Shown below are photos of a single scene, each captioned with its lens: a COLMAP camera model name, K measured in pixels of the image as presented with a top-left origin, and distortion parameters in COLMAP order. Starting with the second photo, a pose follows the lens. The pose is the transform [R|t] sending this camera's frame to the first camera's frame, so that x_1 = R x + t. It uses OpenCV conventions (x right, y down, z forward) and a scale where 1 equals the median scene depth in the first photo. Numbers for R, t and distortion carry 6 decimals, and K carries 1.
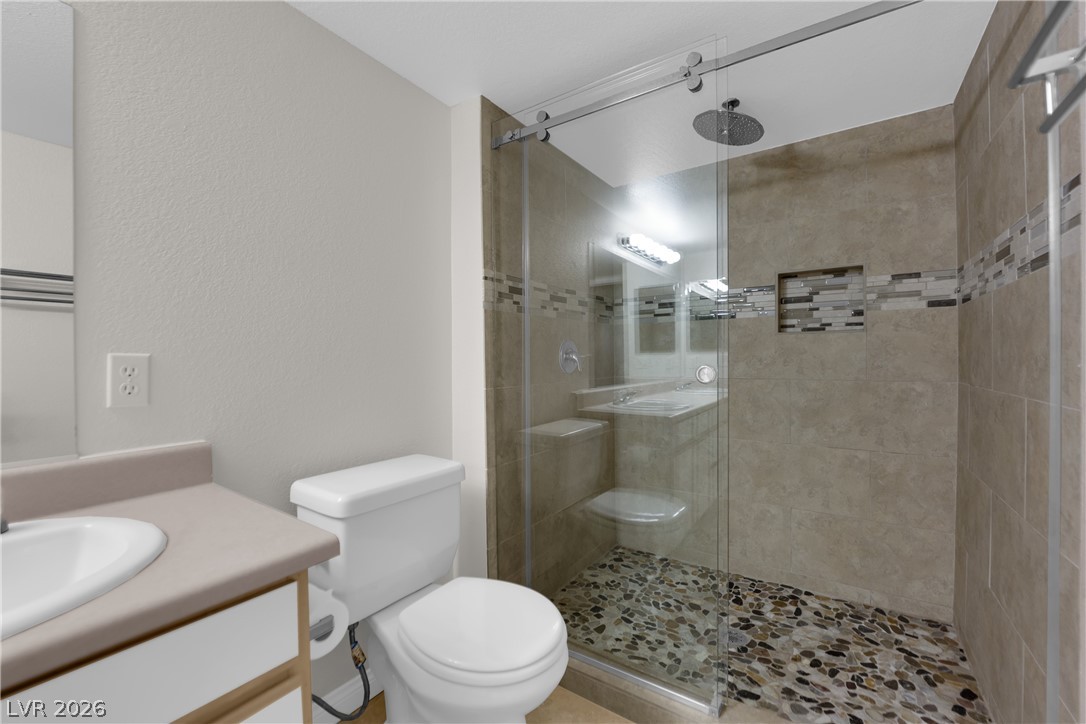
lens RADIAL K [[437.5, 0, 543.0], [0, 437.5, 362.0], [0, 0, 1]] dist [-0.009875, -0.004351]
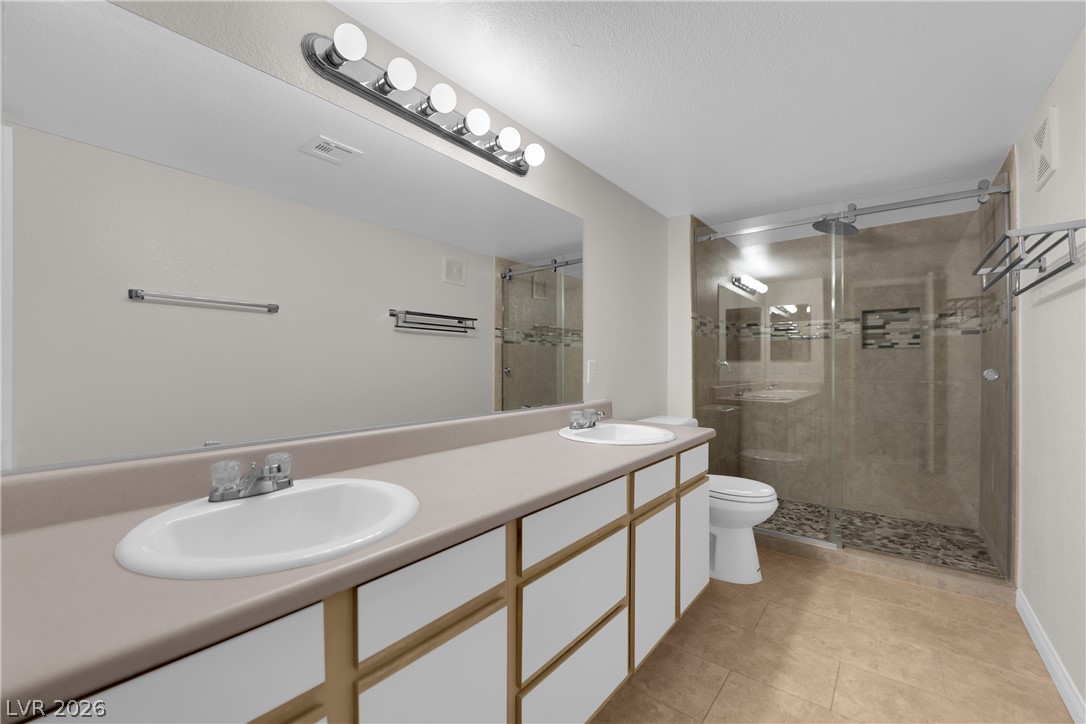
lens RADIAL K [[437.5, 0, 543.0], [0, 437.5, 362.0], [0, 0, 1]] dist [-0.009875, -0.004351]
pose [[0.996636, 0.008406, -0.081520, -0.510521], [-0.009289, 0.999902, -0.010453, 0.007588], [0.081424, 0.011175, 0.996617, -0.694979]]
